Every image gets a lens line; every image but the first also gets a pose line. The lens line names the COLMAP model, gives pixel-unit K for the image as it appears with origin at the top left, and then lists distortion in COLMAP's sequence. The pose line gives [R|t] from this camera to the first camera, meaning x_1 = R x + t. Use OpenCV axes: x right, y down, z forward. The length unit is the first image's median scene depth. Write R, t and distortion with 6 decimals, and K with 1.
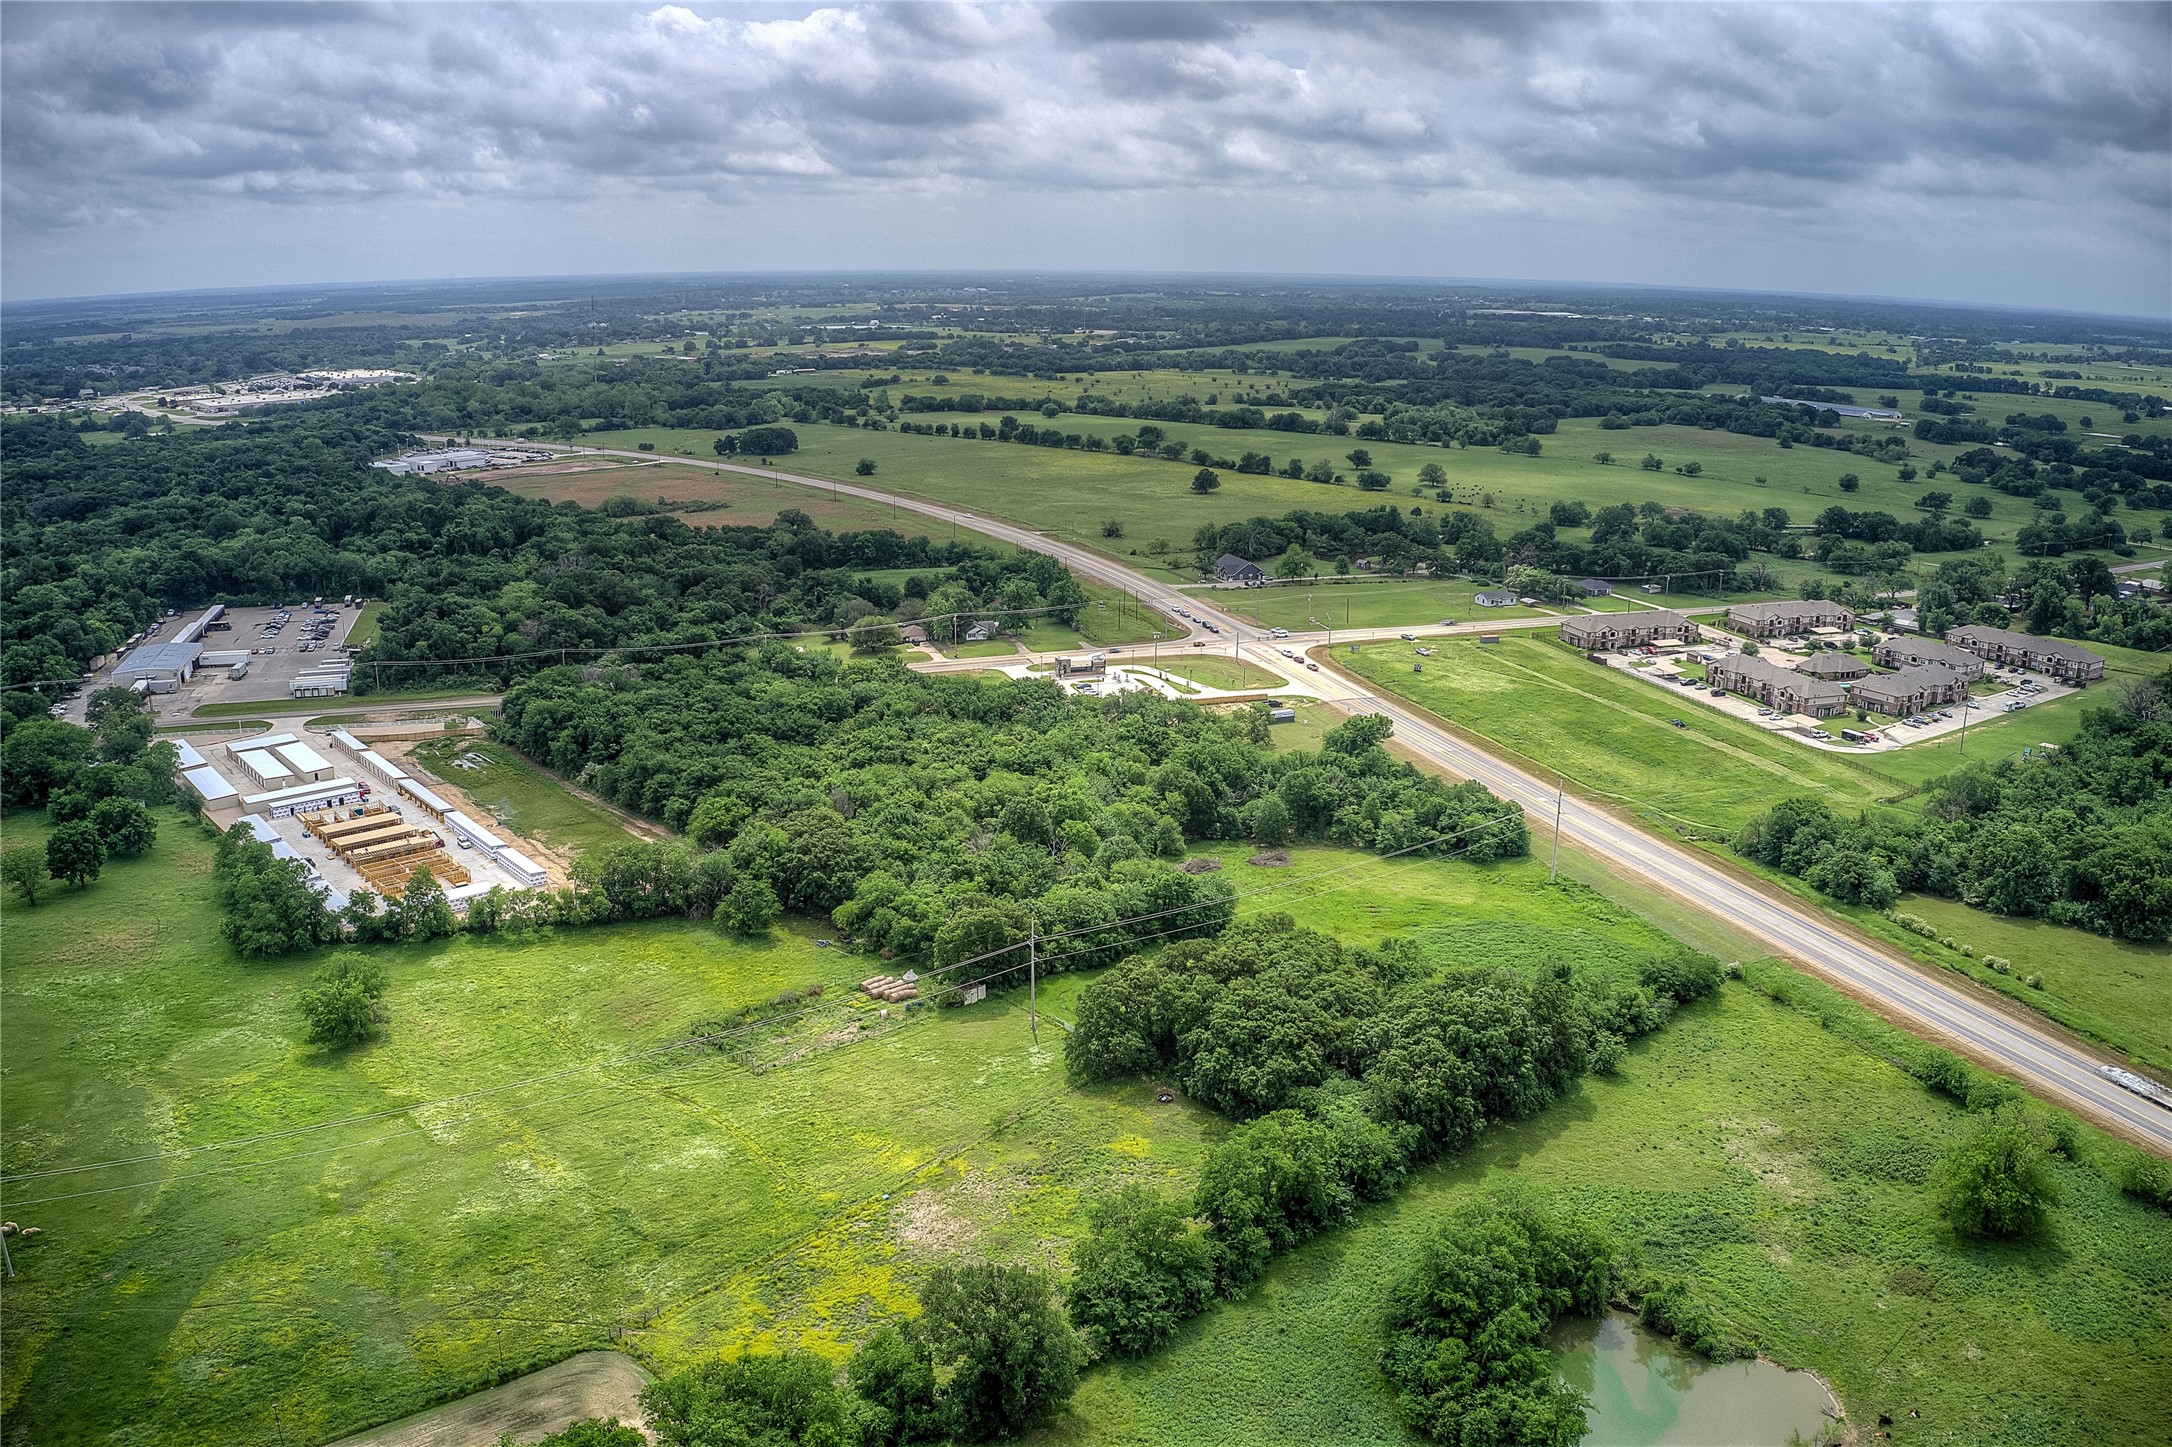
lens RADIAL K [[1704.6, 0, 1086.4], [0, 1704.6, 718.2], [0, 0, 1]] dist [-0.189243, 0.037180]
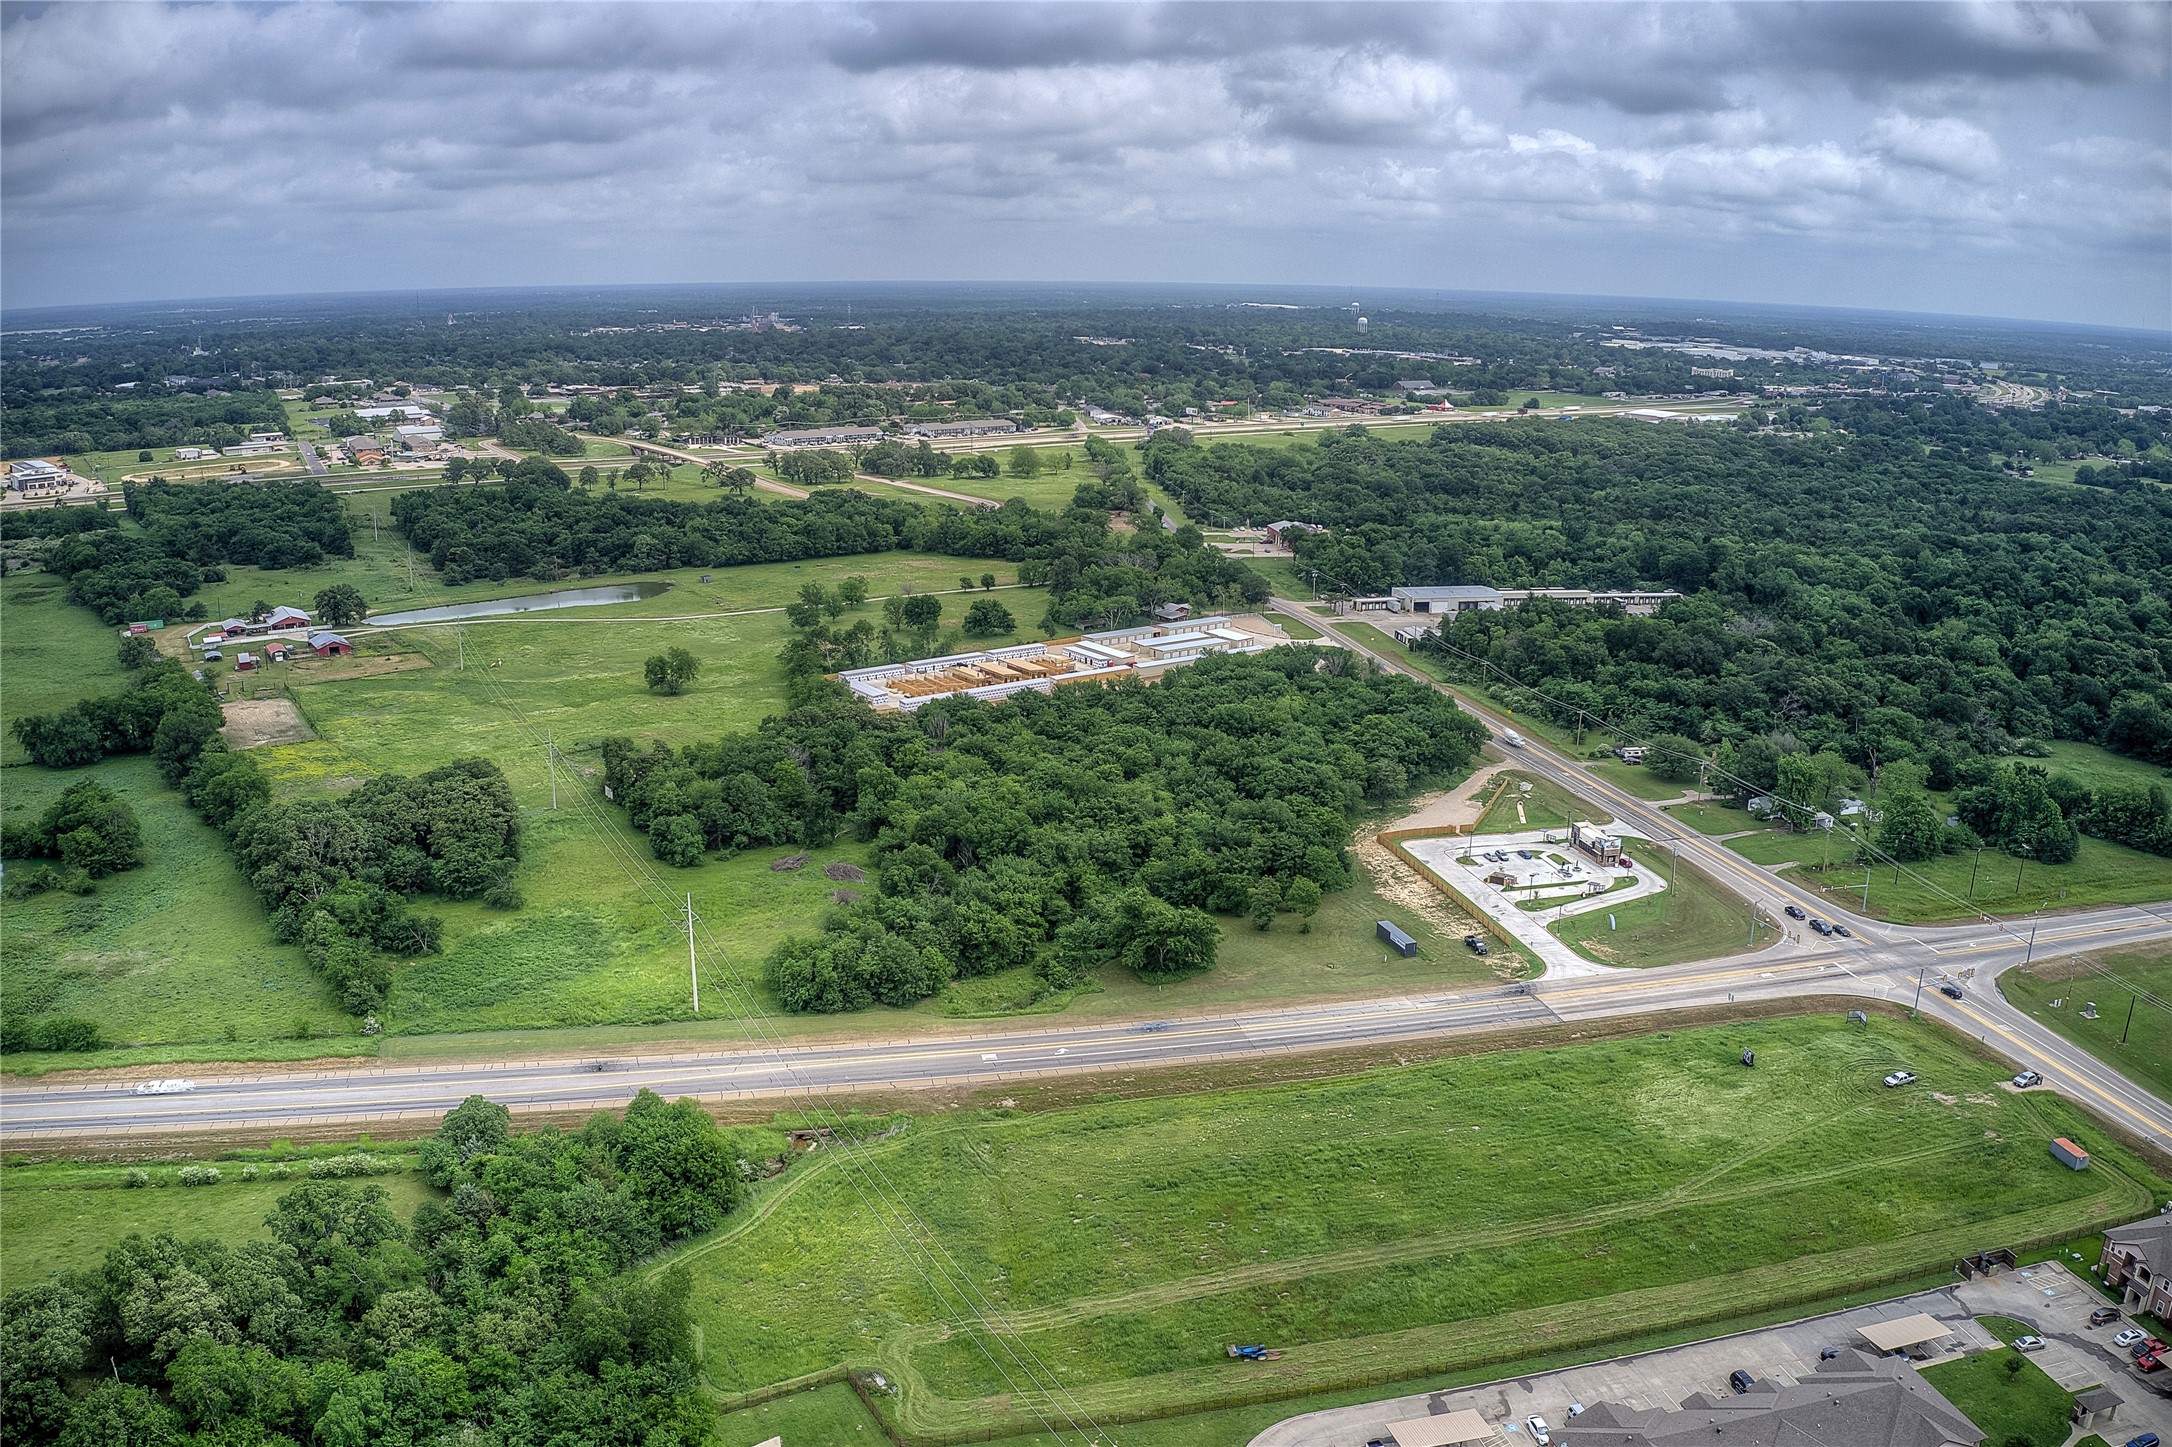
lens RADIAL K [[1704.6, 0, 1068.4], [0, 1704.6, 712.4], [0, 0, 1]] dist [-0.189243, 0.037180]
pose [[-0.104511, 0.244476, -0.964007, 0.645297], [-0.270494, 0.925786, 0.264108, -0.195649], [0.957032, 0.288360, -0.030625, 0.729046]]
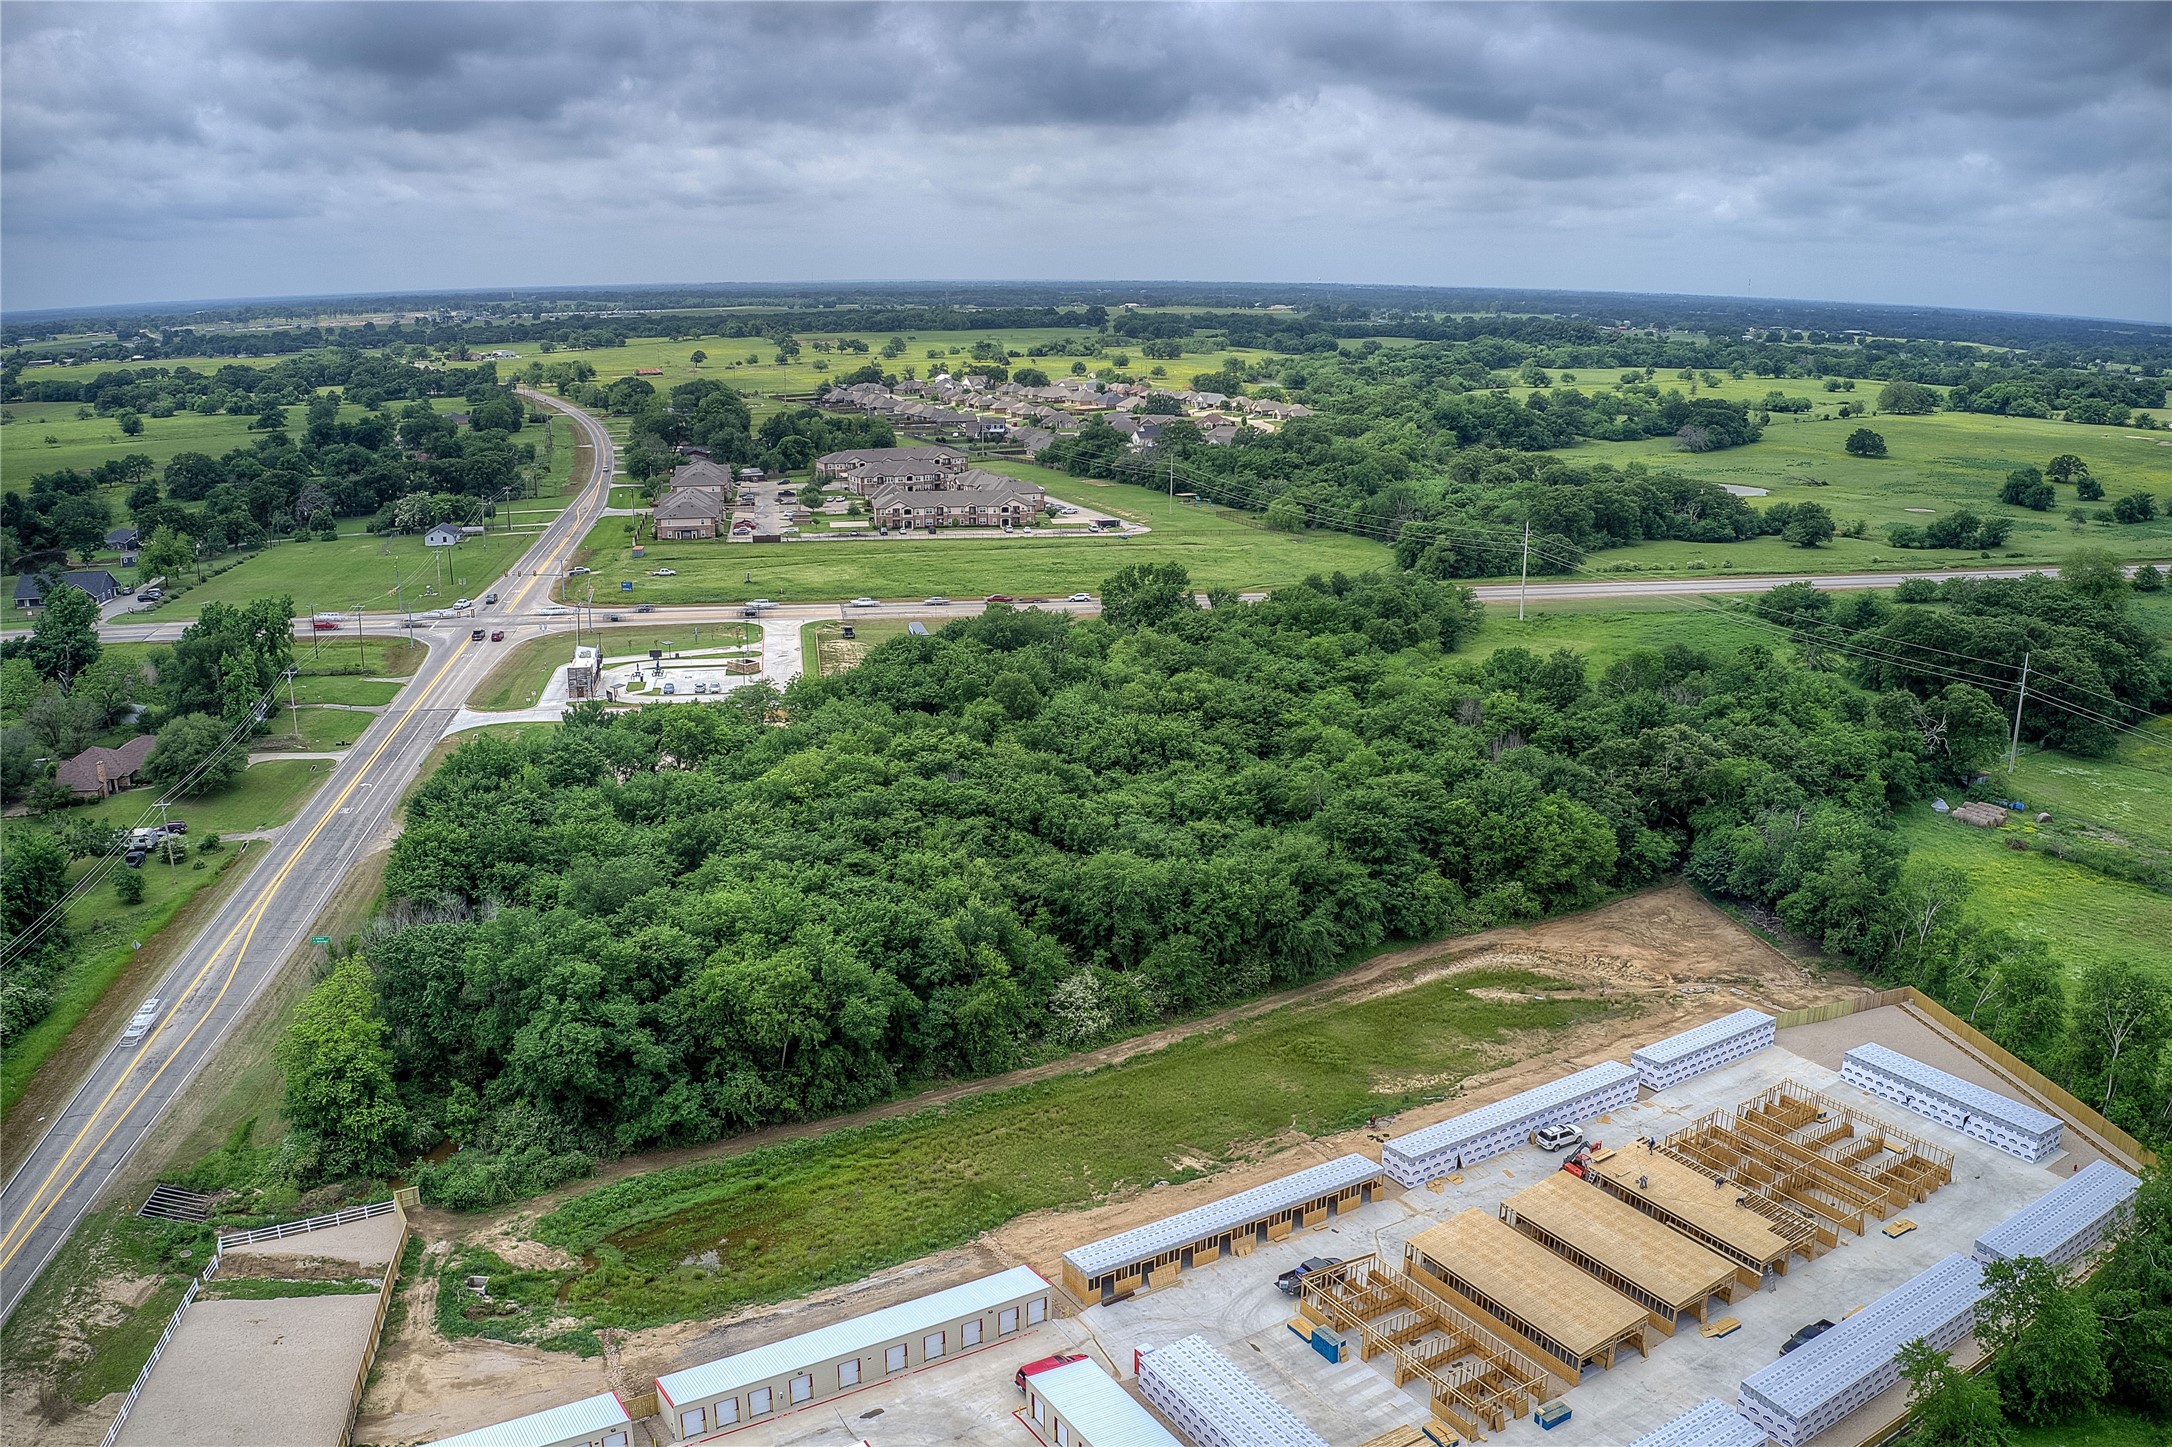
lens RADIAL K [[1704.6, 0, 1071.9], [0, 1704.6, 722.3], [0, 0, 1]] dist [-0.189243, 0.037180]
pose [[0.160544, -0.262271, 0.951546, -0.493690], [0.257139, 0.941875, 0.216221, -0.089996], [-0.952946, 0.209966, 0.218652, 0.660411]]
